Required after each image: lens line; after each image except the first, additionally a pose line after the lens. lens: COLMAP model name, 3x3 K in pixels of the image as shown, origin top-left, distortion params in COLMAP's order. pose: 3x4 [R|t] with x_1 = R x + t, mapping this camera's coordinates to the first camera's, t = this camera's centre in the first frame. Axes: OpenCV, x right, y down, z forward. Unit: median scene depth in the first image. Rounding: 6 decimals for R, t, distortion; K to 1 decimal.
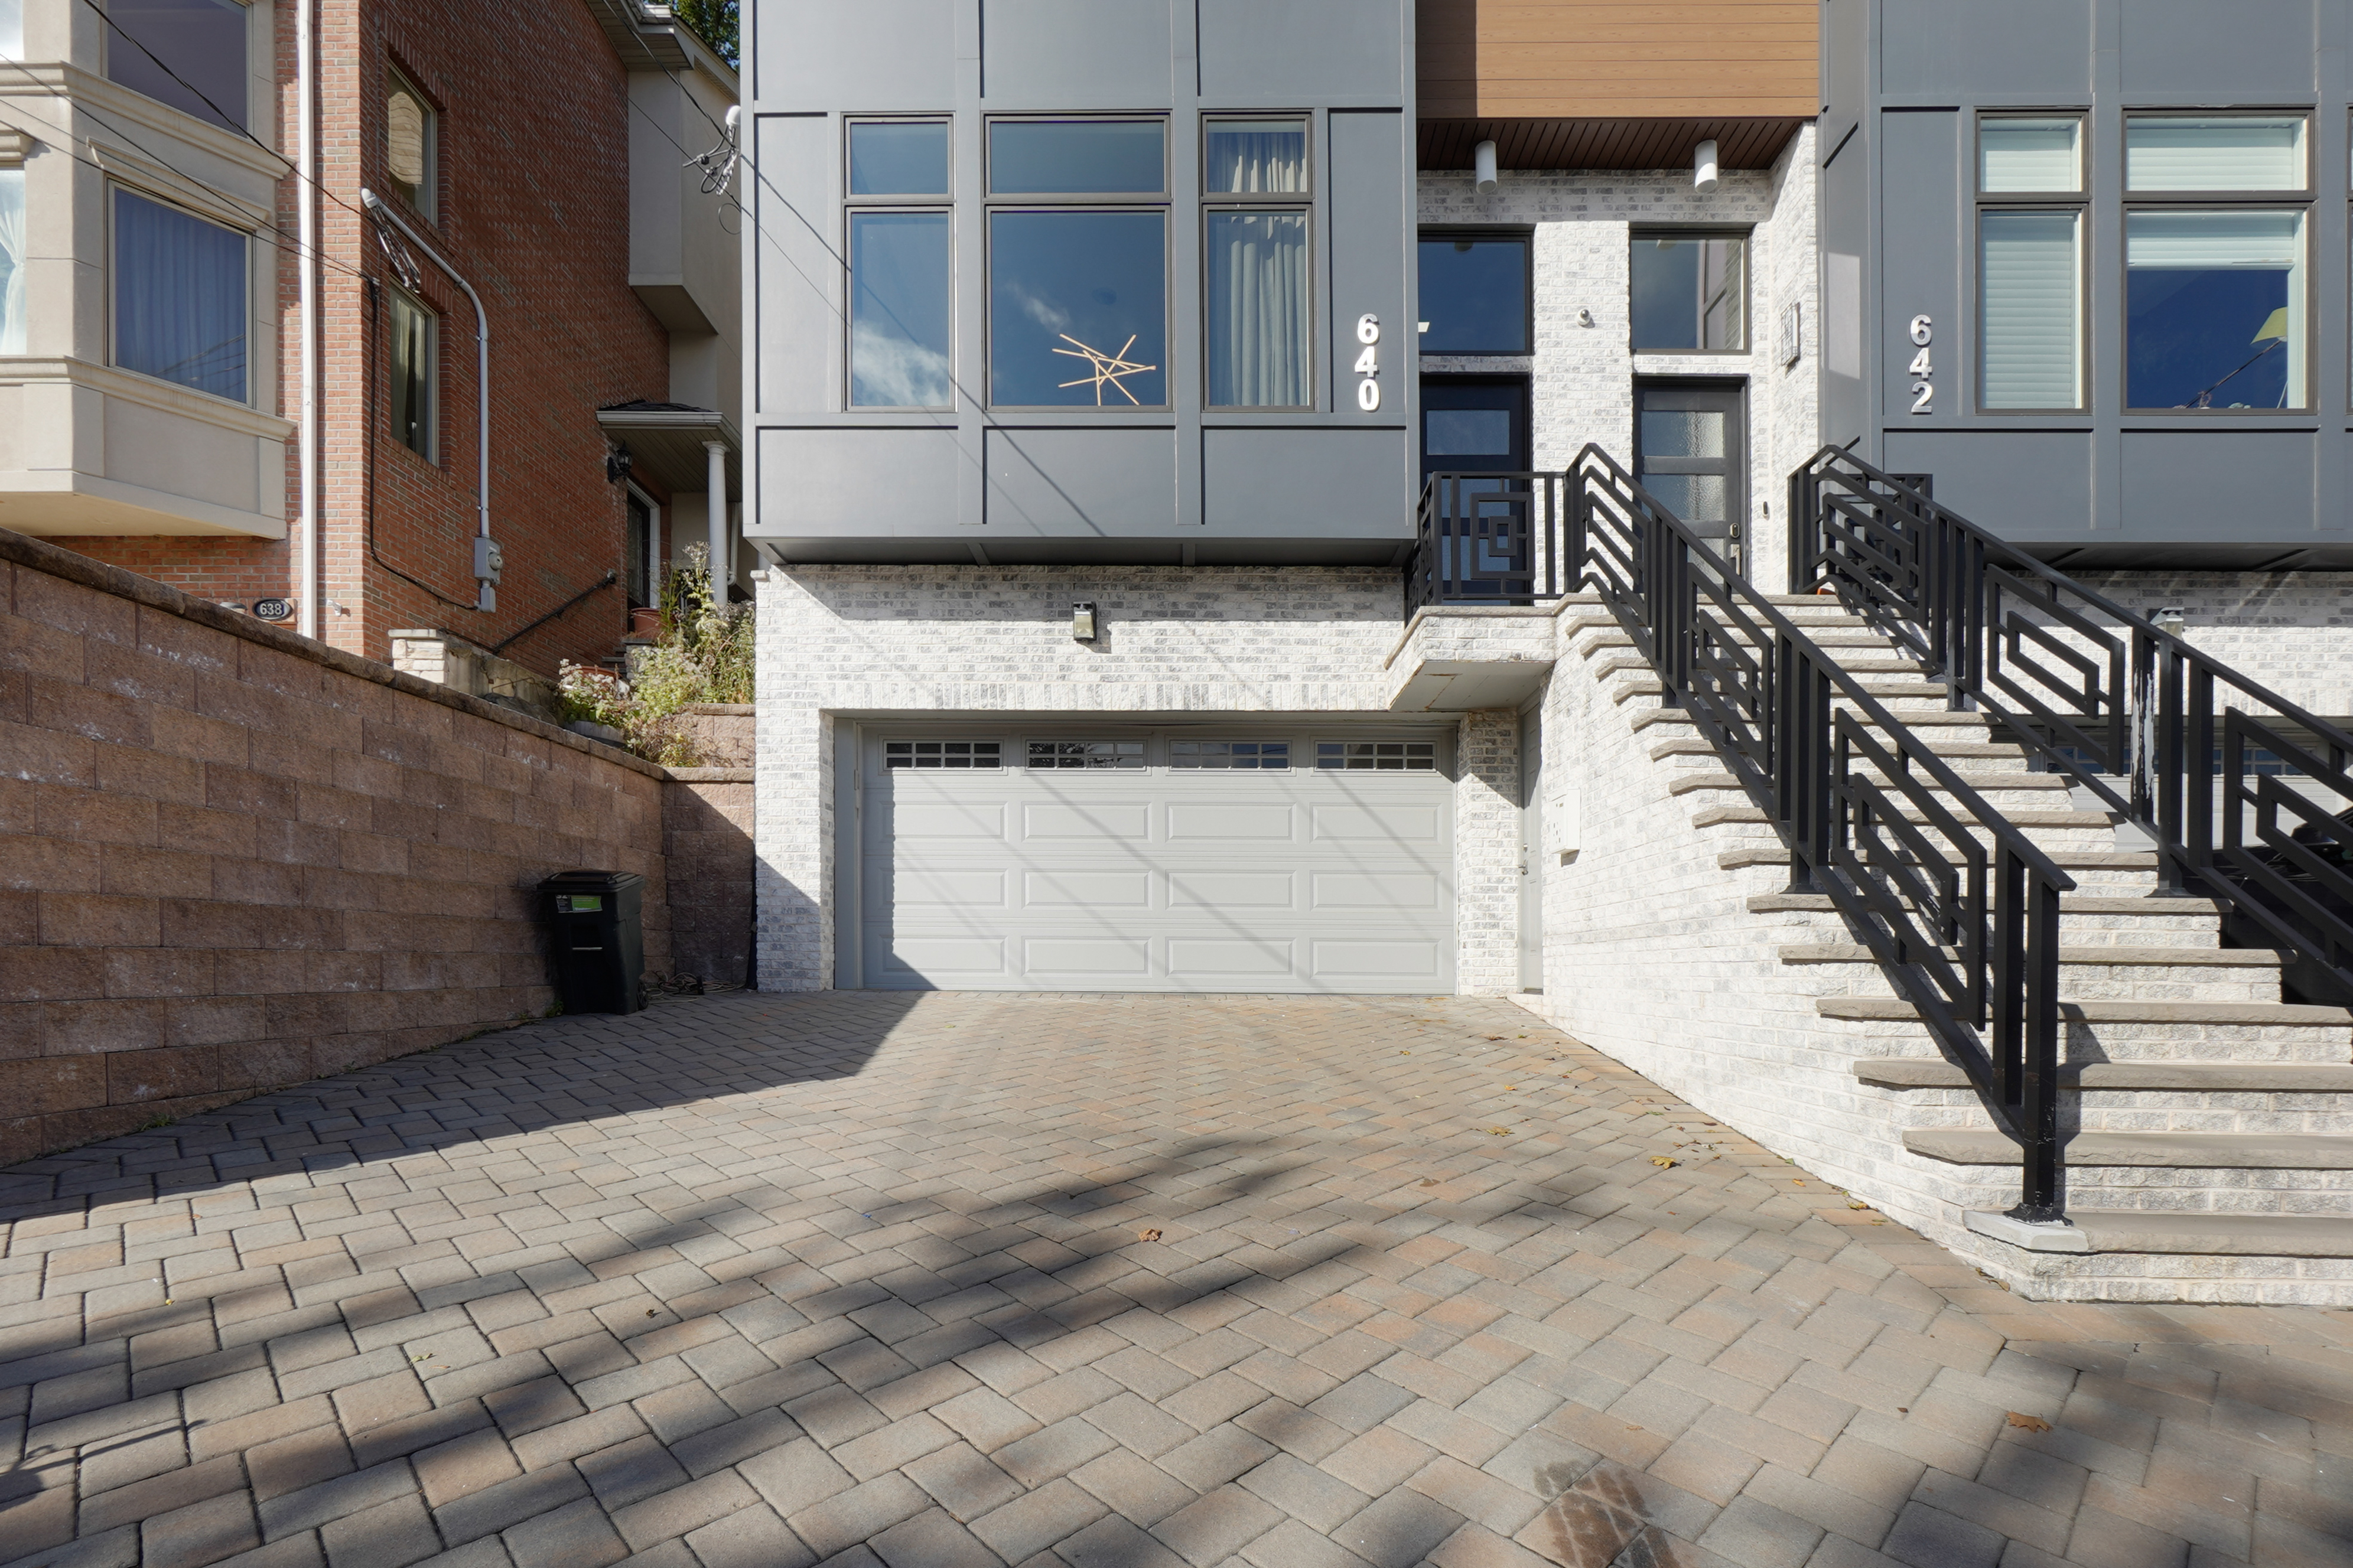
lens RADIAL K [[1020.3, 0, 1163.3], [0, 1020.3, 869.9], [0, 0, 1]] dist [-0.000254, 0.000163]
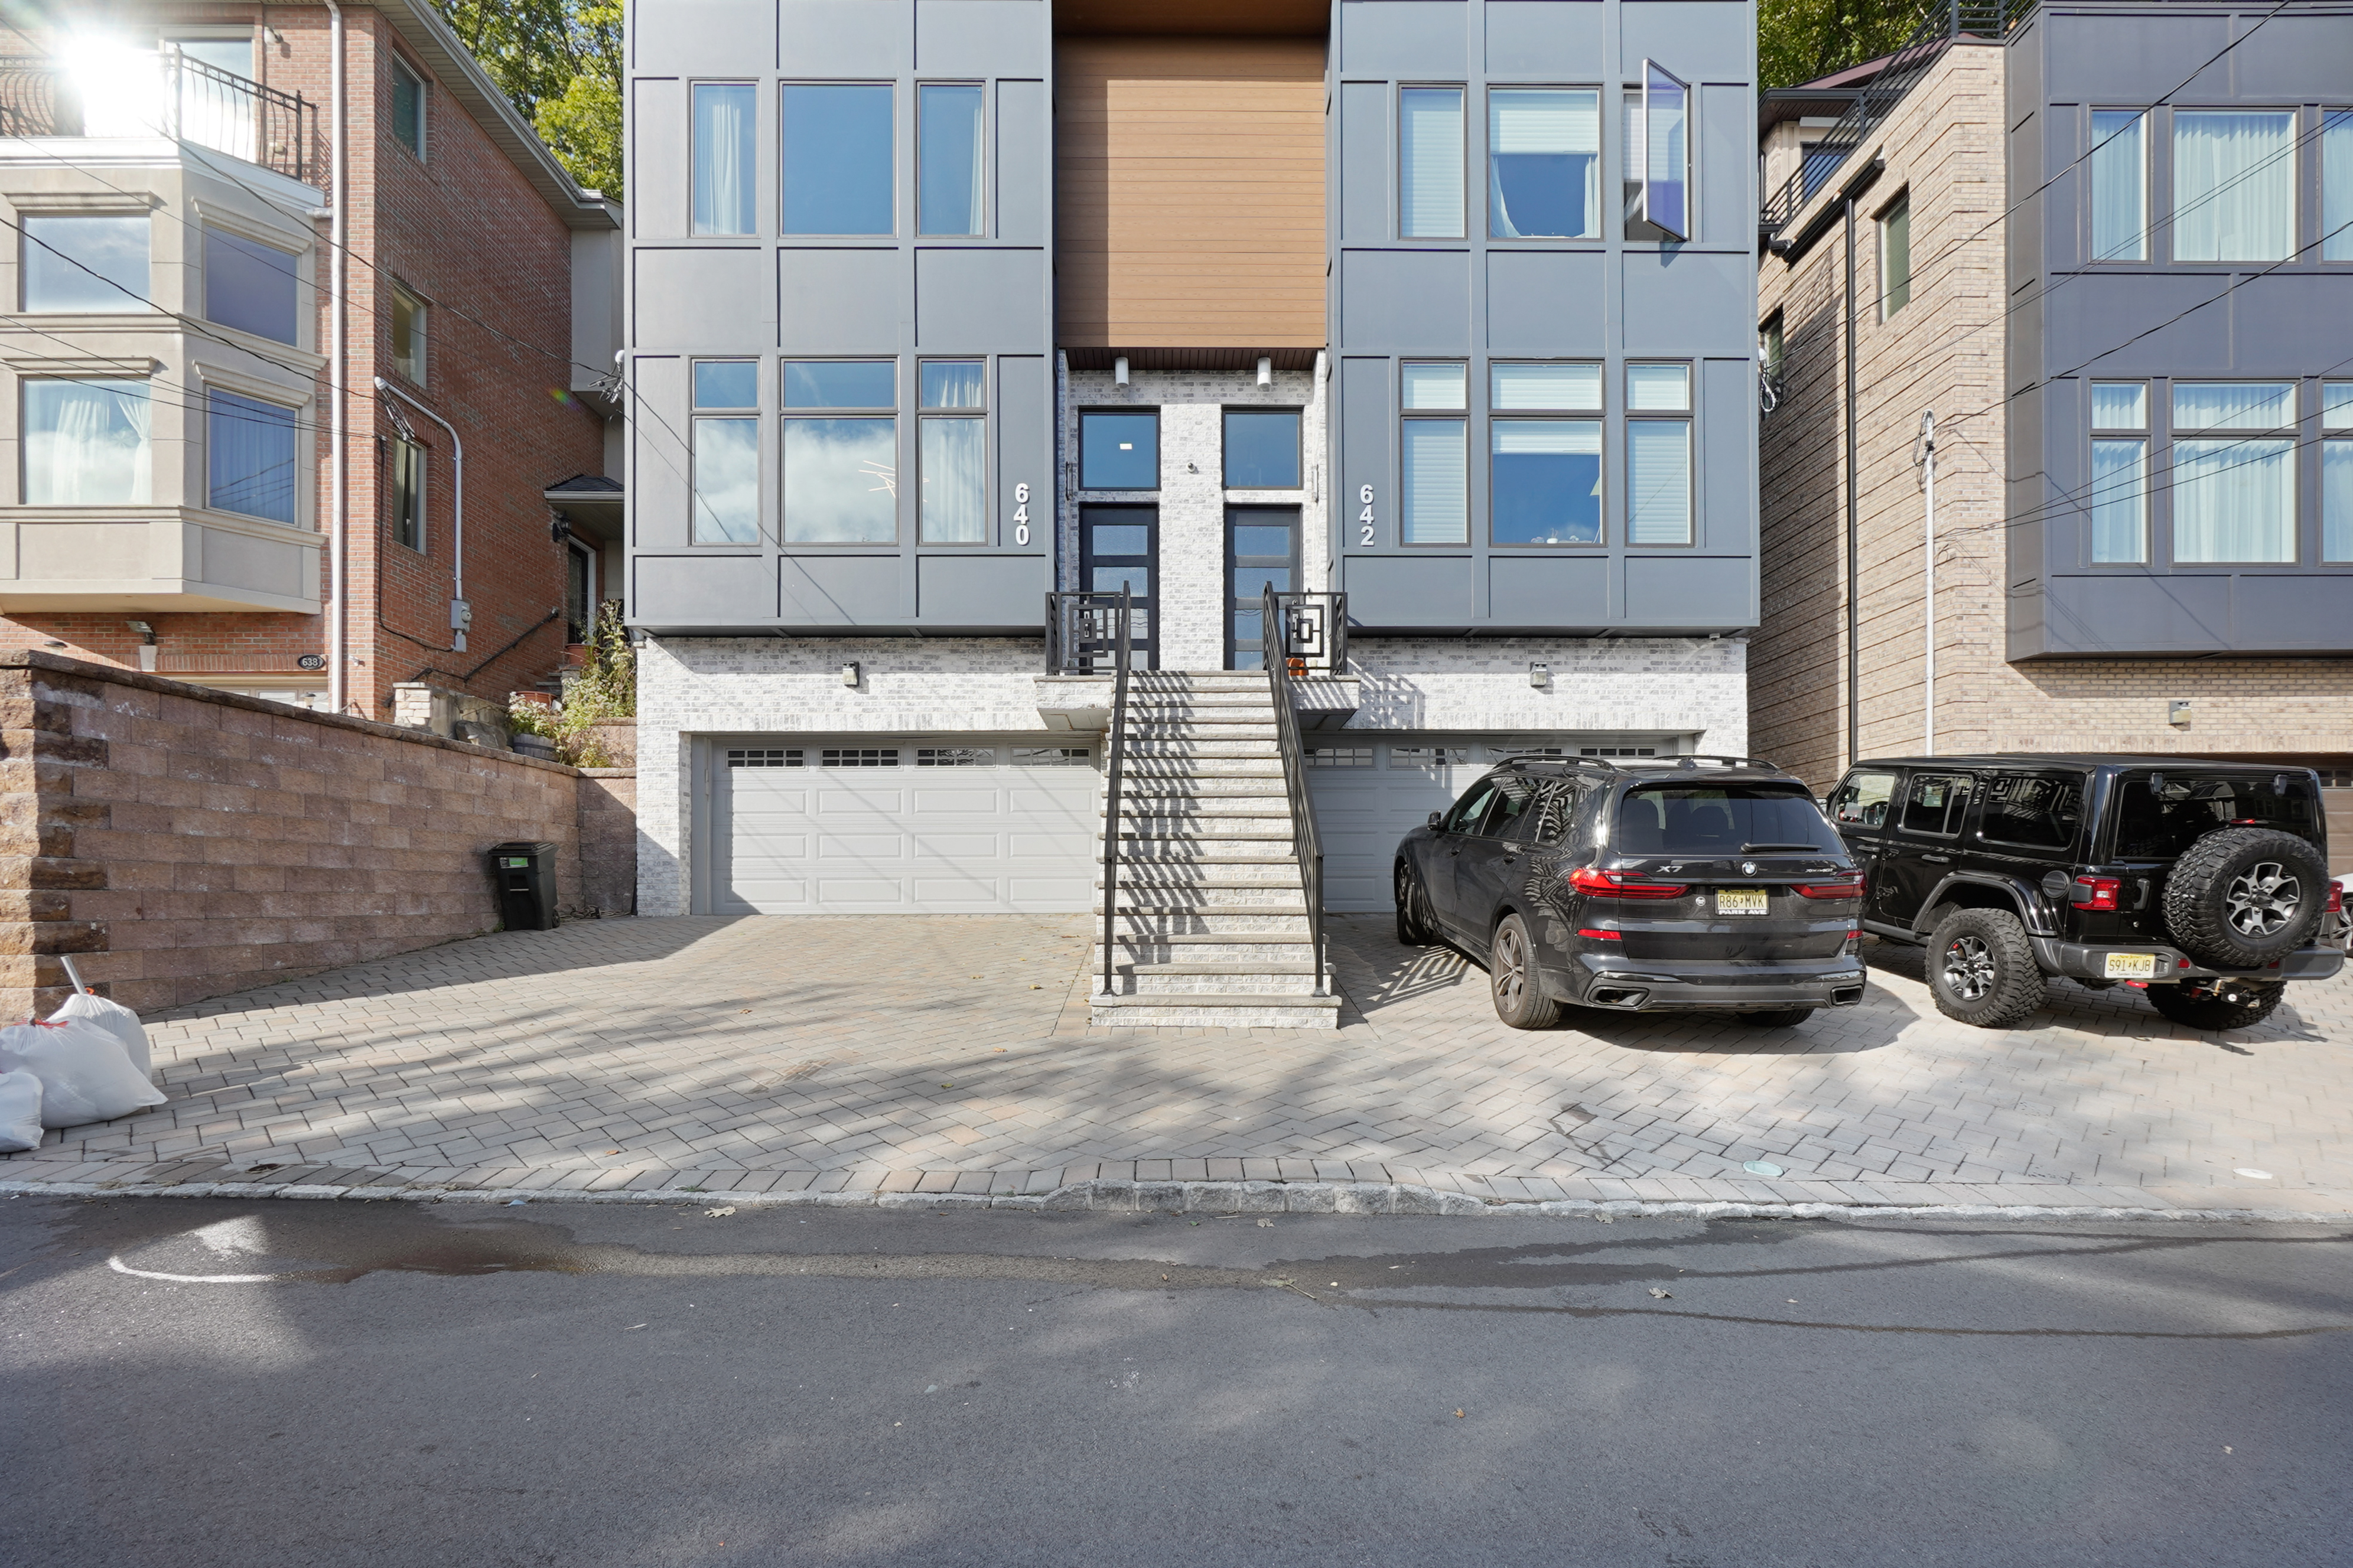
lens RADIAL K [[1020.3, 0, 1178.6], [0, 1020.3, 781.5], [0, 0, 1]] dist [-0.000254, 0.000163]
pose [[0.999665, -0.009394, 0.024114, 0.375072], [0.009902, 0.999730, -0.021011, -0.042589], [-0.023910, 0.021242, 0.999488, -0.547704]]
